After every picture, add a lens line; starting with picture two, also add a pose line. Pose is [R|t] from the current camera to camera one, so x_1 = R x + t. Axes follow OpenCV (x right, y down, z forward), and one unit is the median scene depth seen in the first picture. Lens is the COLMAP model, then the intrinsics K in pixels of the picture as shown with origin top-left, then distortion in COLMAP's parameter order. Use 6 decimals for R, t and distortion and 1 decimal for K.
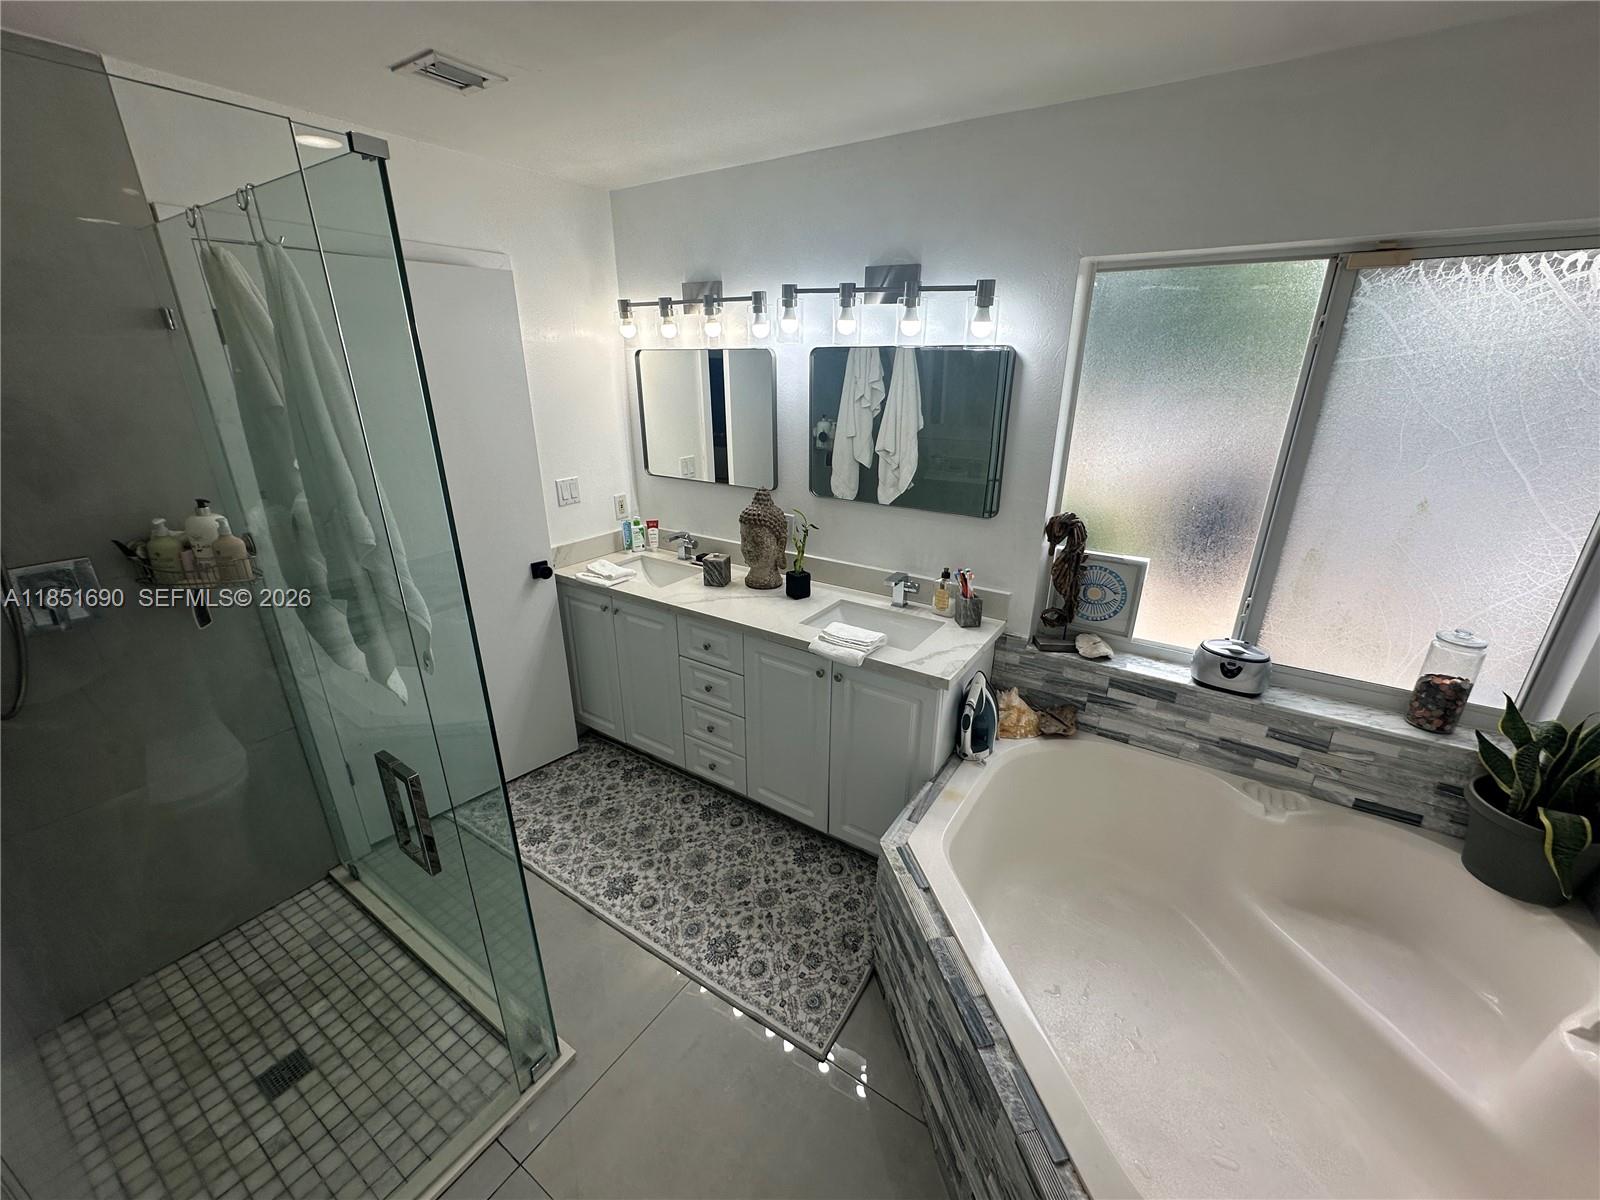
lens RADIAL K [[638.9, 0, 800.0], [0, 638.9, 600.0], [0, 0, 1]] dist [-0.003239, 0.000496]
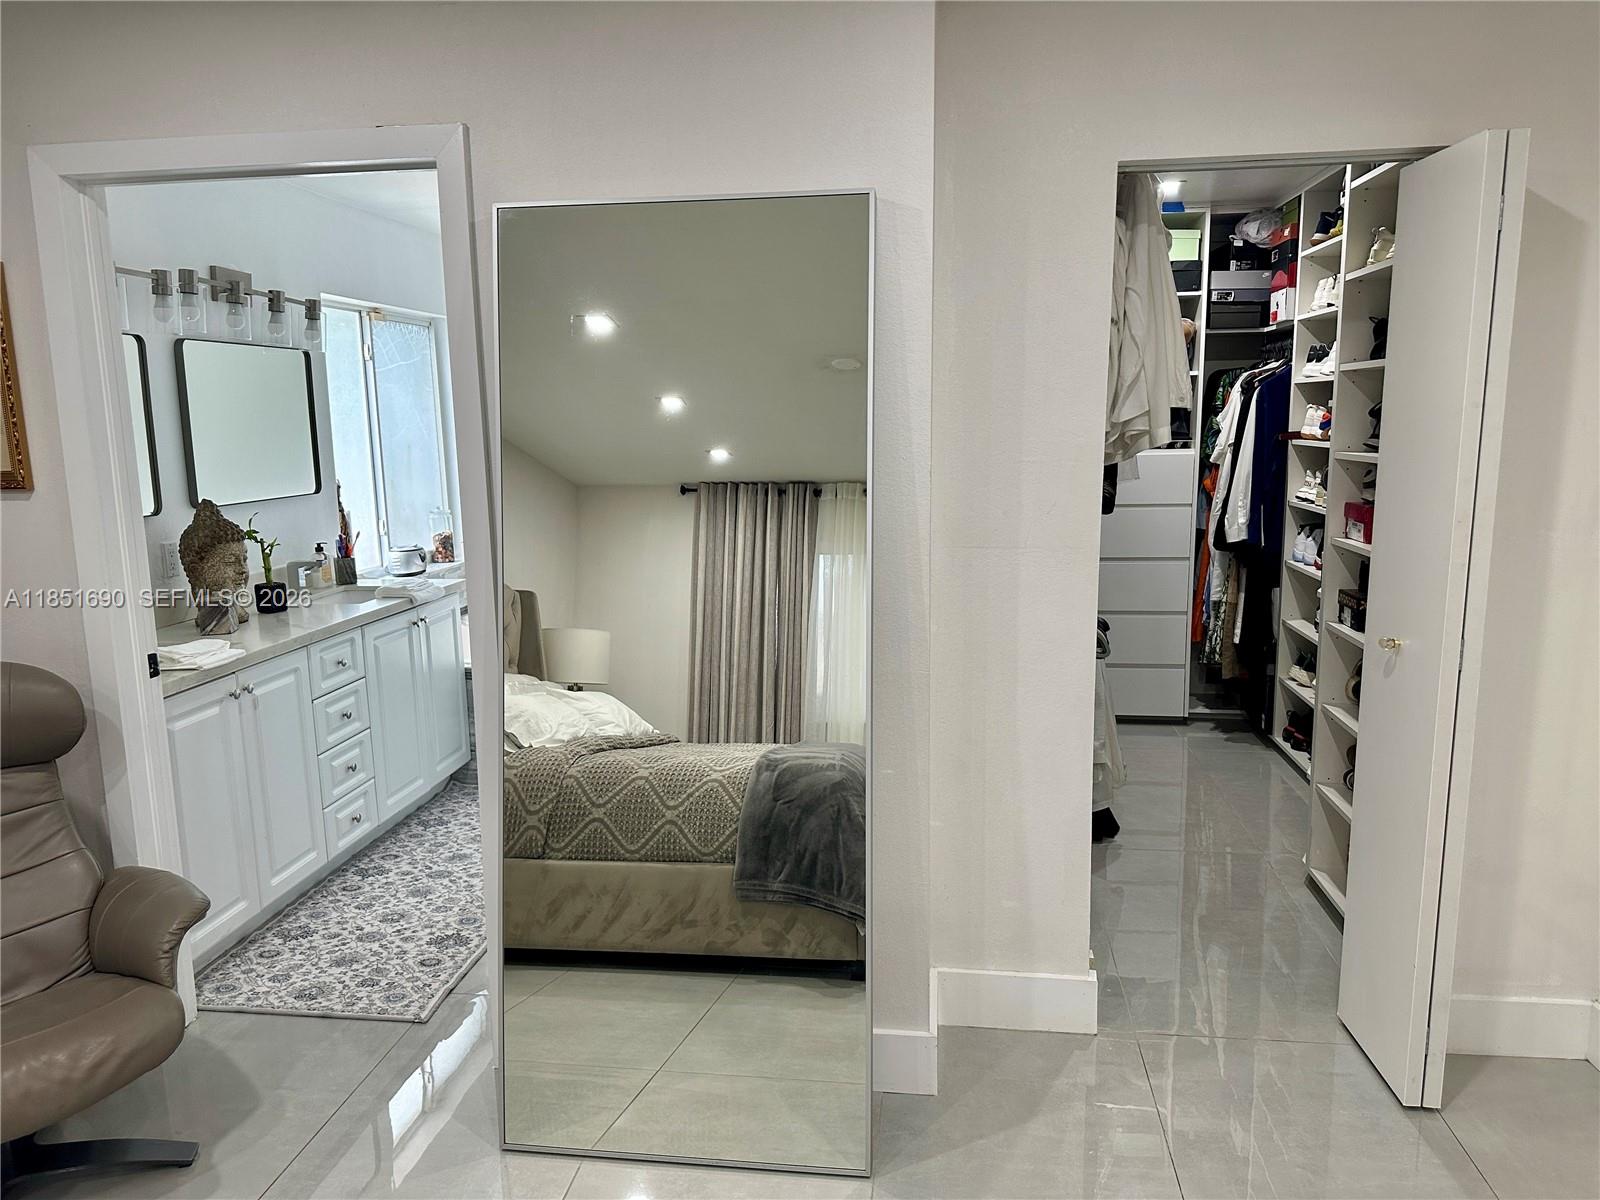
lens RADIAL K [[1114.2, 0, 806.6], [0, 1114.2, 599.7], [0, 0, 1]] dist [0.146177, -0.272400]
pose [[-0.438628, -0.143833, 0.887084, -1.961726], [0.332619, 0.891022, 0.308939, -0.298097], [-0.834847, 0.430570, -0.342985, 1.061254]]
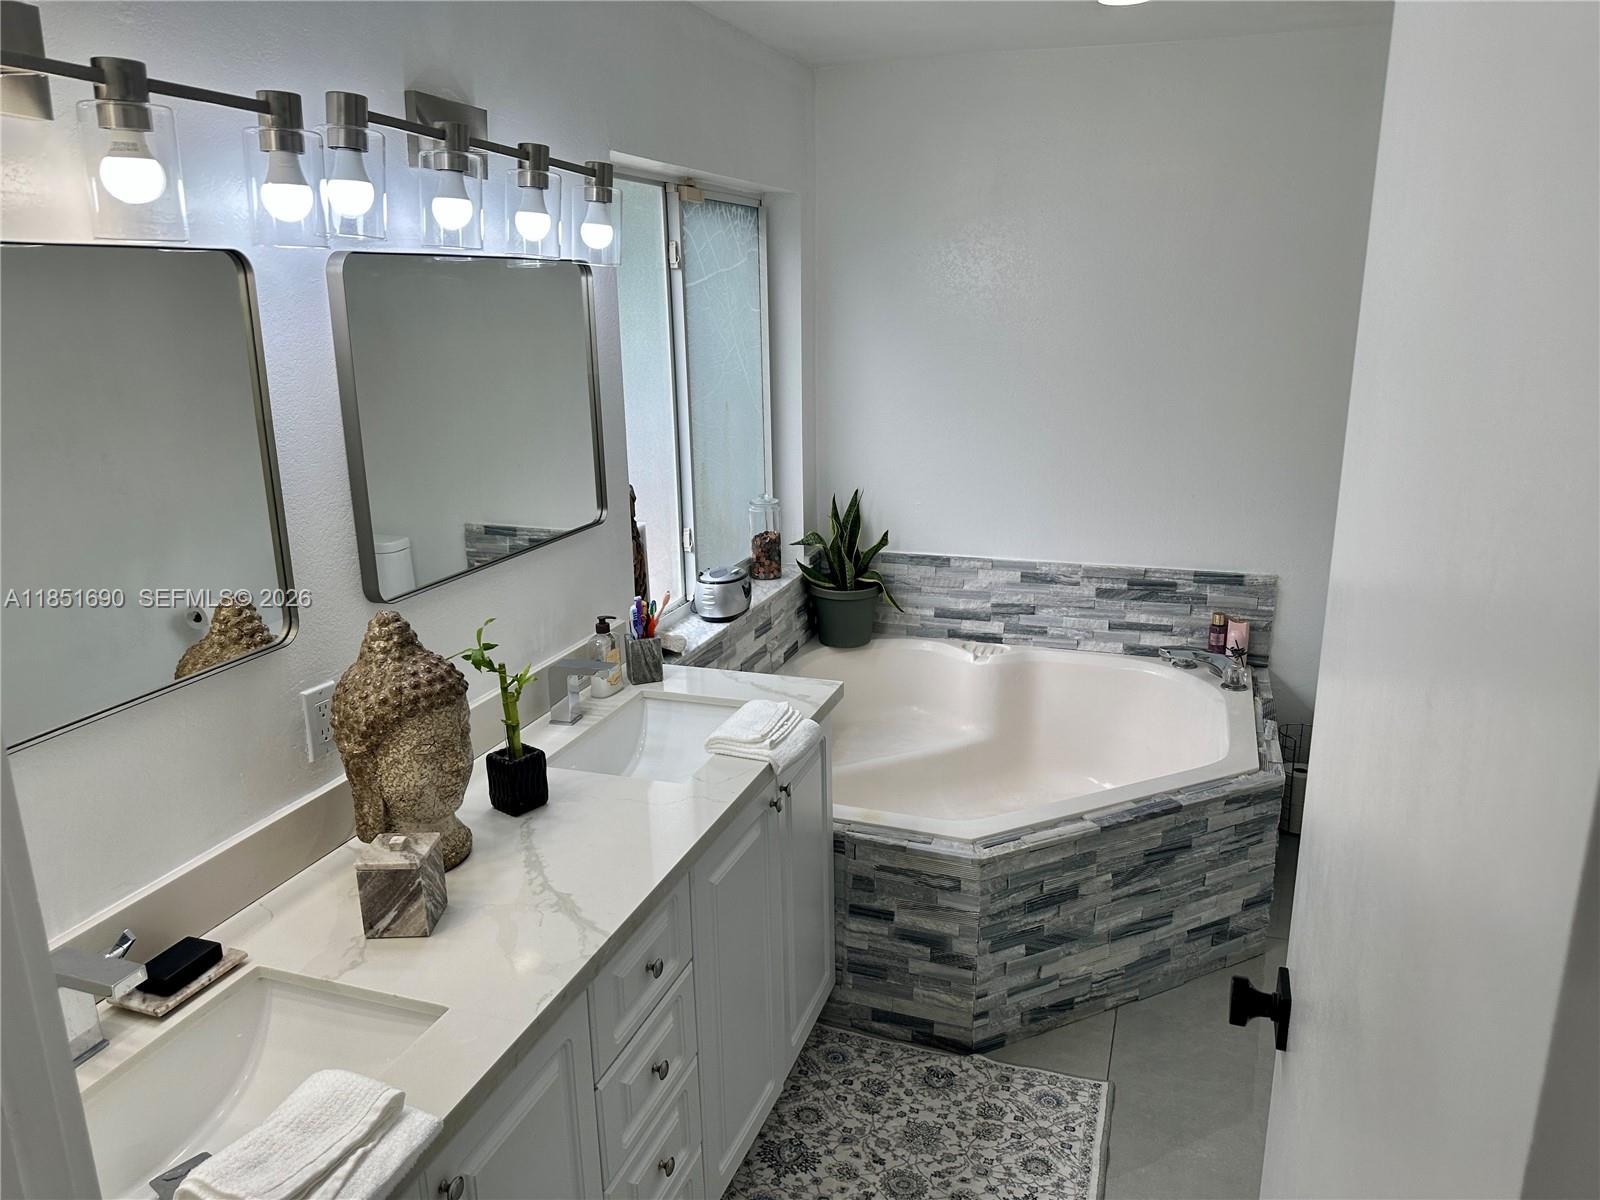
lens RADIAL K [[1114.2, 0, 806.6], [0, 1114.2, 599.7], [0, 0, 1]] dist [0.146177, -0.272400]
pose [[-0.244033, -0.256627, 0.935196, -0.854841], [0.354988, 0.873779, 0.332405, -0.367718], [-0.902459, 0.413101, -0.122131, 0.995154]]
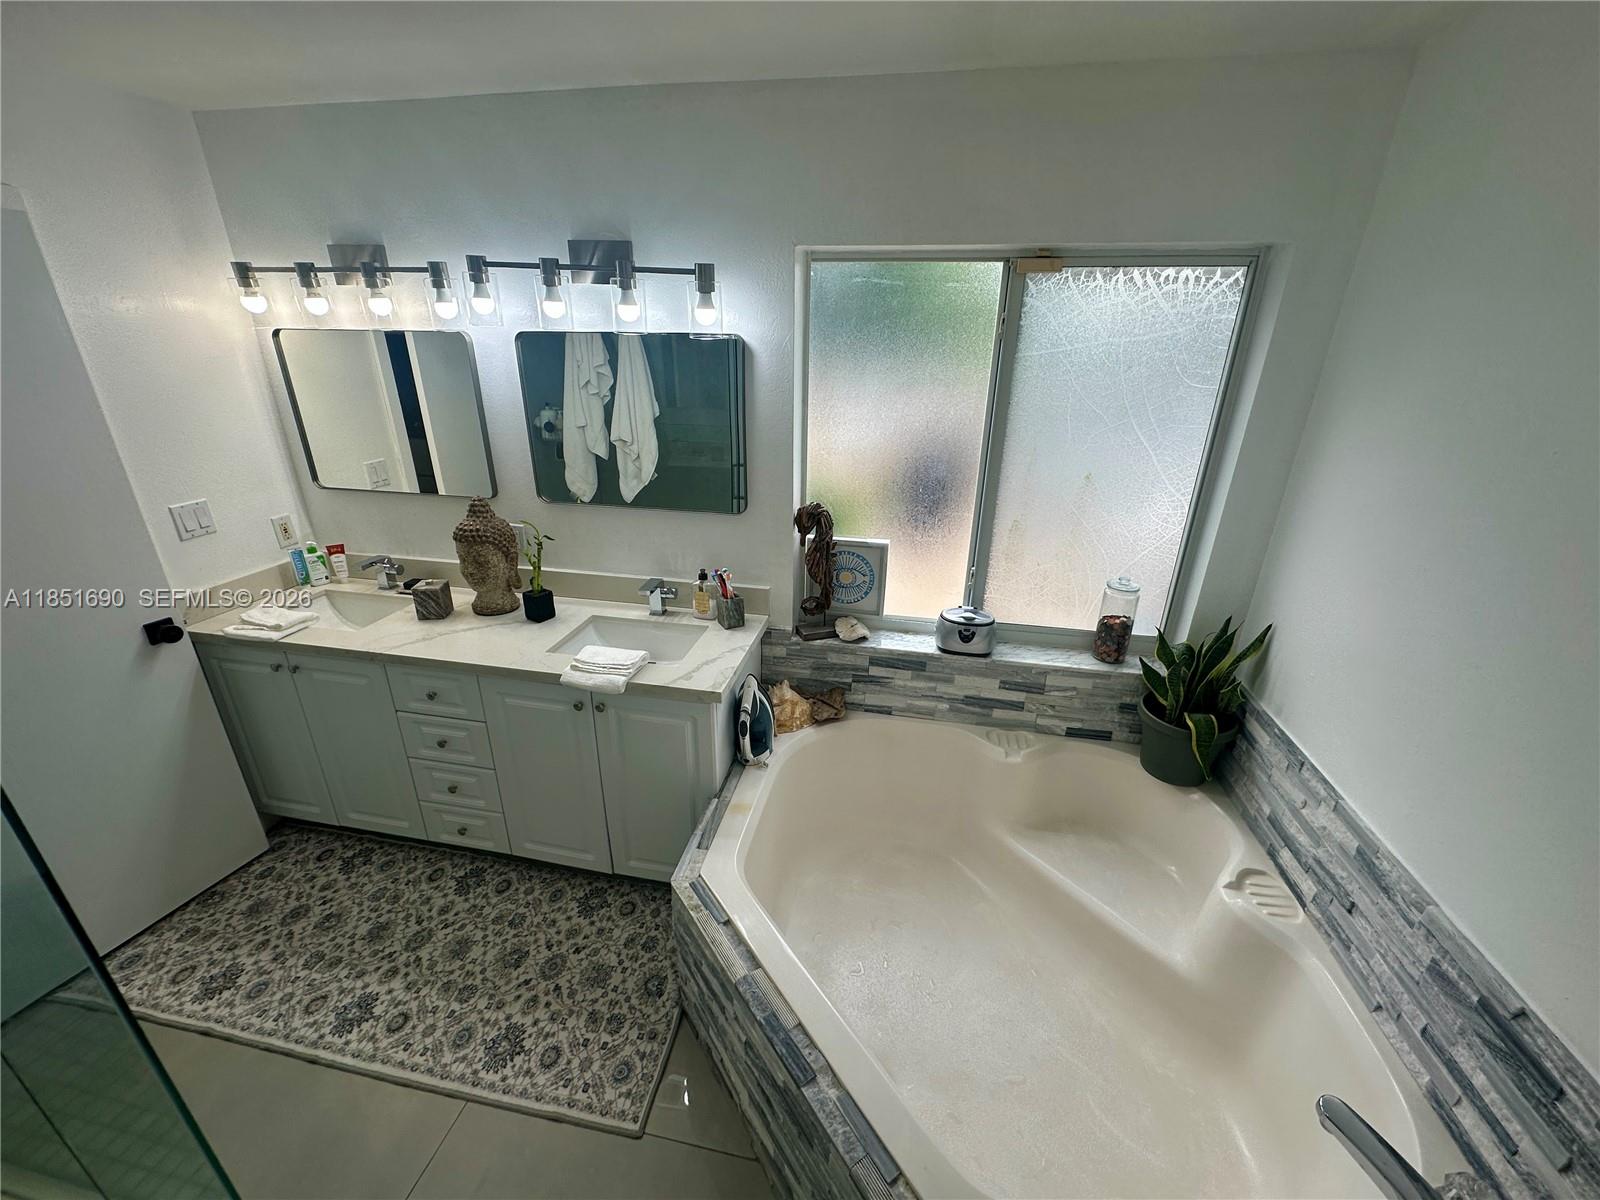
lens RADIAL K [[638.9, 0, 800.0], [0, 638.9, 600.0], [0, 0, 1]] dist [-0.003239, 0.000496]
pose [[0.924704, -0.133683, 0.356442, 0.019171], [0.121656, 0.990988, 0.056062, -0.042514], [-0.360724, -0.008478, 0.932634, 0.063296]]
